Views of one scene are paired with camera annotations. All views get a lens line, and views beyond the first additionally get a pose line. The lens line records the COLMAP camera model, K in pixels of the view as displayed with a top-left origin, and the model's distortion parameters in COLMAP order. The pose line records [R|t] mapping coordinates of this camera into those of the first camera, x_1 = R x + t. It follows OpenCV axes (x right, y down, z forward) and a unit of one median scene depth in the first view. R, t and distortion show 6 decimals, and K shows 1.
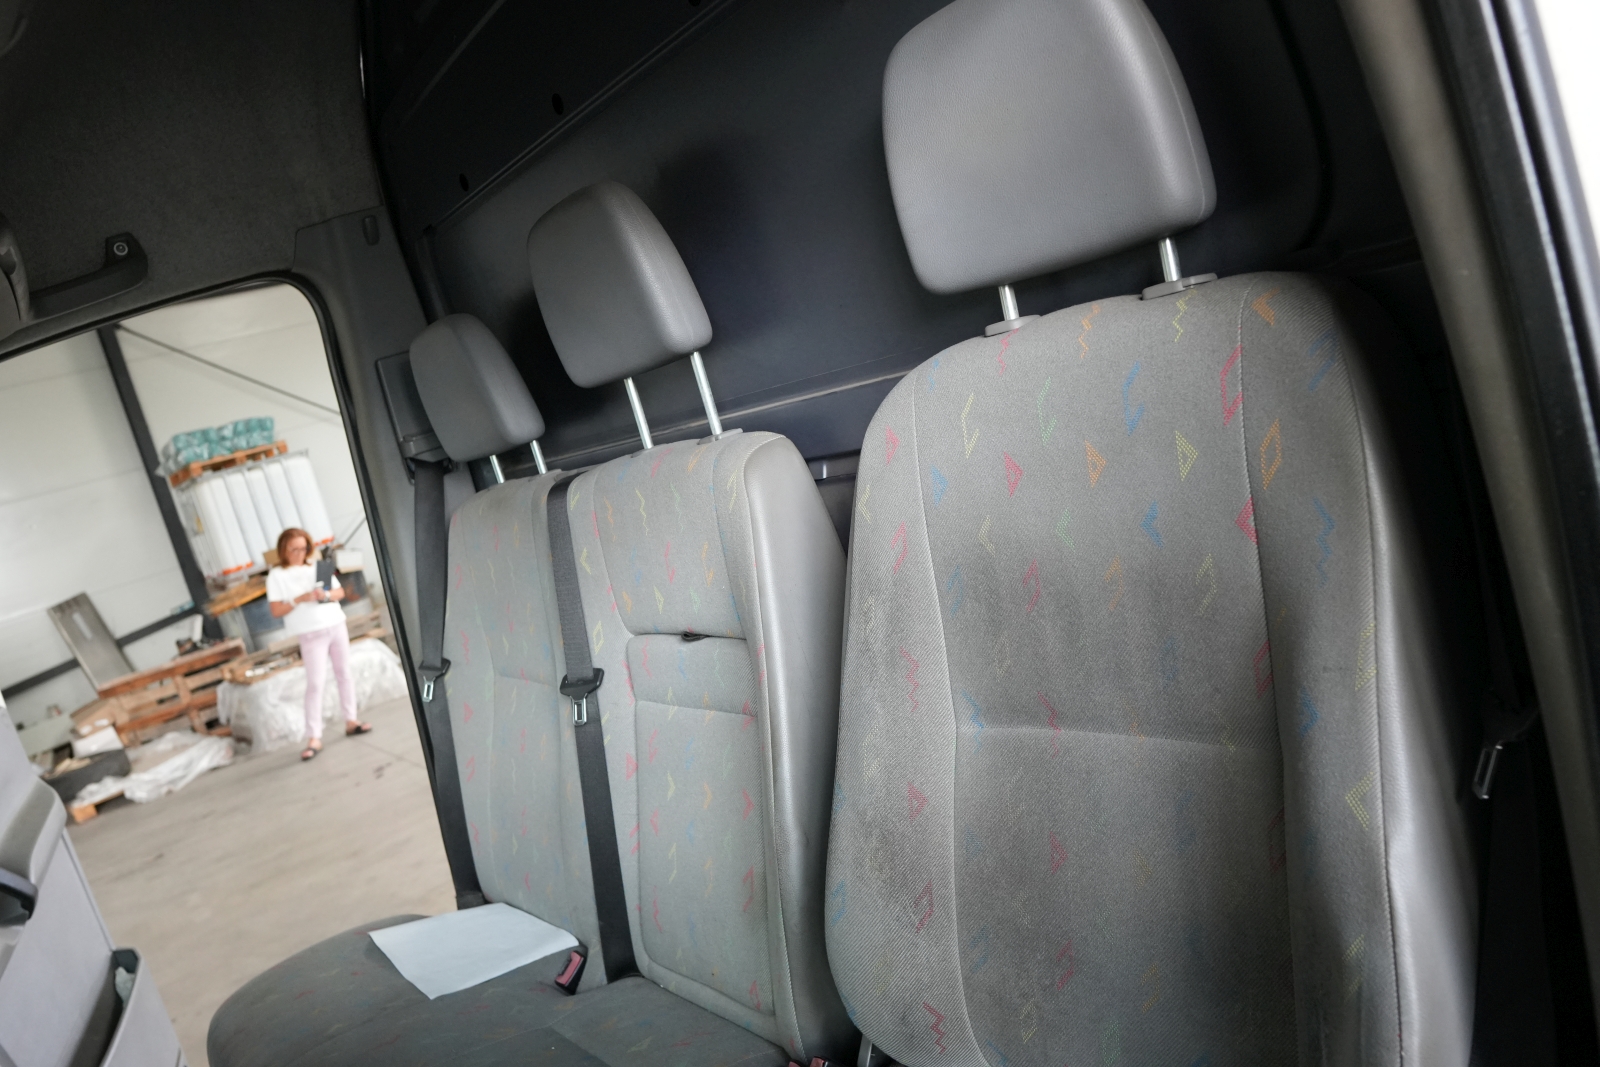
lens RADIAL K [[1126.7, 0, 800.0], [0, 1126.7, 533.5], [0, 0, 1]] dist [-0.104991, 0.062990]
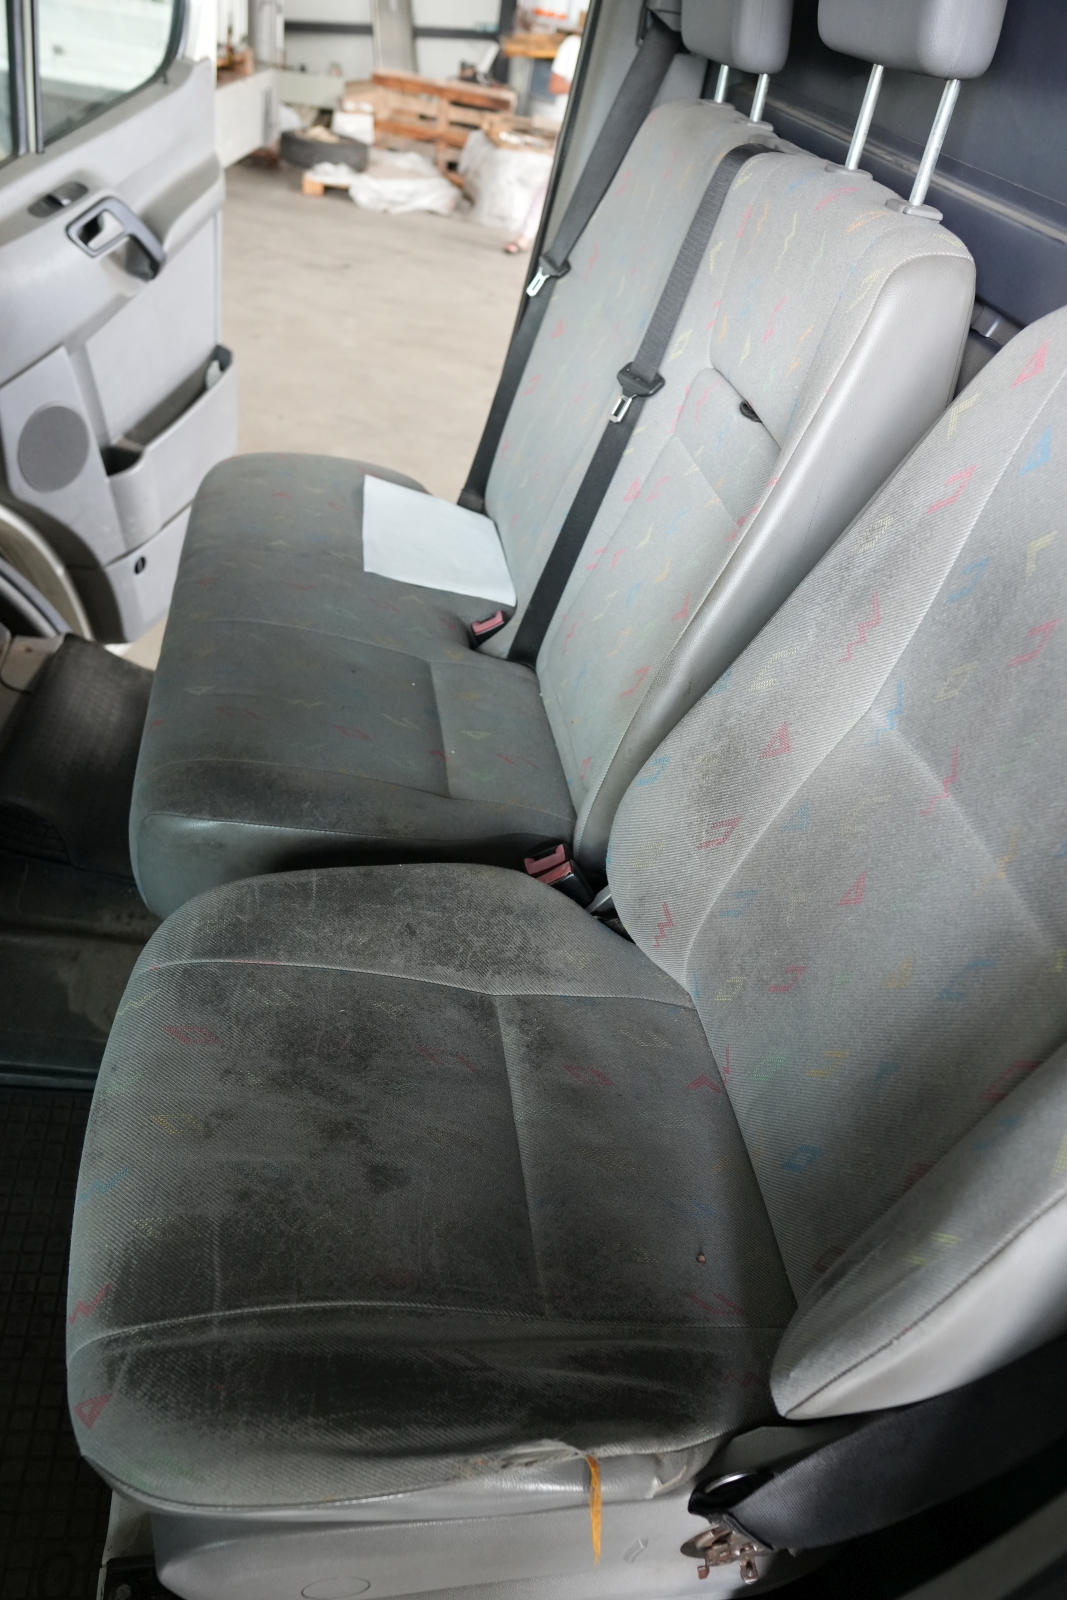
lens RADIAL K [[1137.6, 0, 533.5], [0, 1137.6, 800.0], [0, 0, 1]] dist [-0.114972, 0.083344]
pose [[0.774014, 0.618007, -0.137728, 0.053040], [-0.458742, 0.697288, 0.550768, -0.066395], [0.436414, -0.363120, 0.823217, 0.085421]]
